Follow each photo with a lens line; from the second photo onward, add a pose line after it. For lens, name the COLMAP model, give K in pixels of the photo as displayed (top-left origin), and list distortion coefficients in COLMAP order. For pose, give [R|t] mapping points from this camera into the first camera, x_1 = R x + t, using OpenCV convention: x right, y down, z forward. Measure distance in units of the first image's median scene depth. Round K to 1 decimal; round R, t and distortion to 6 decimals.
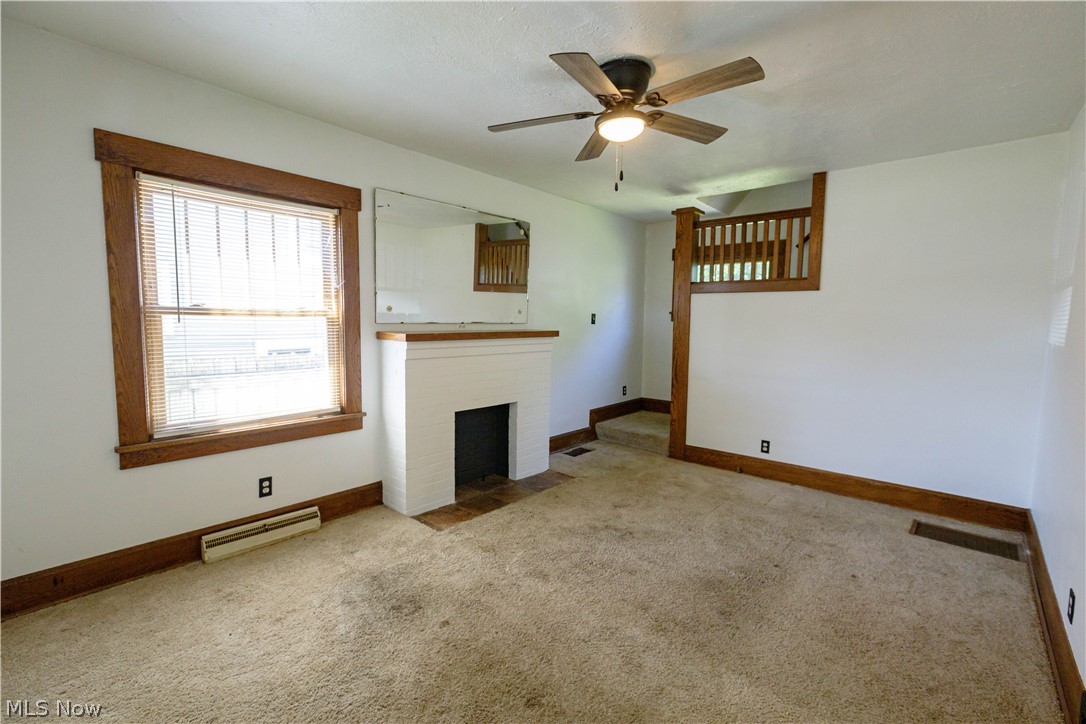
lens RADIAL K [[479.7, 0, 543.0], [0, 479.7, 362.0], [0, 0, 1]] dist [0.001793, 0.000487]
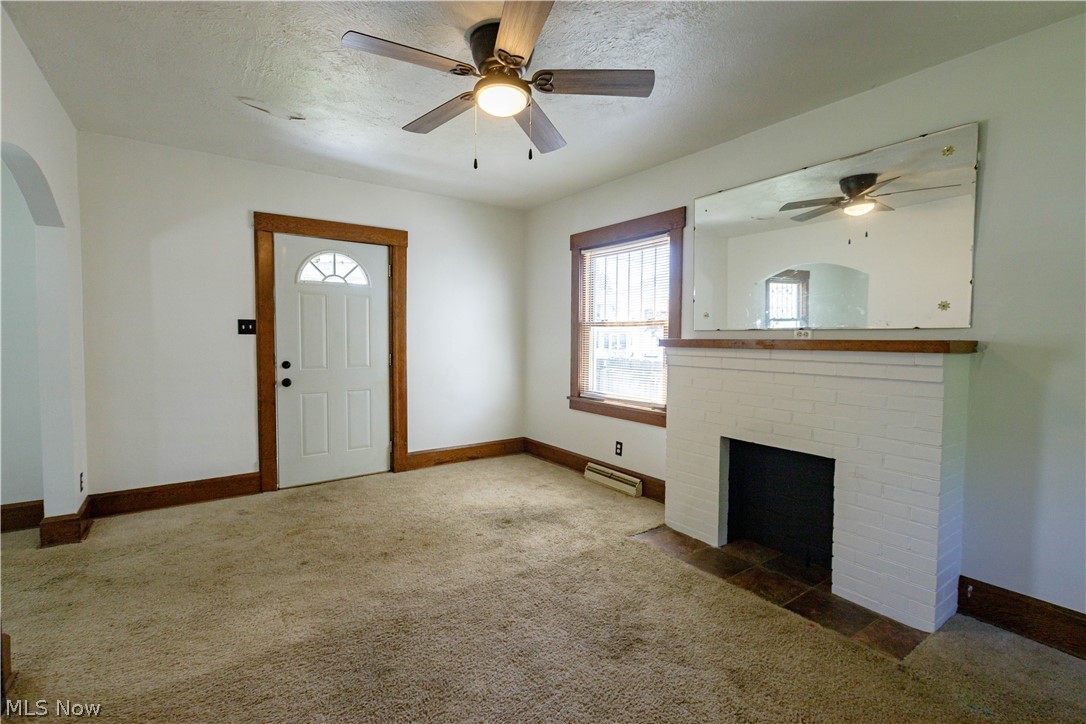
lens RADIAL K [[493.6, 0, 542.3], [0, 493.6, 360.7], [0, 0, 1]] dist [0.001431, 0.000020]
pose [[-0.228710, 0.027656, -0.973102, 0.768373], [-0.101523, 0.993468, 0.052096, -0.040186], [0.968186, 0.110707, -0.224409, 0.962866]]
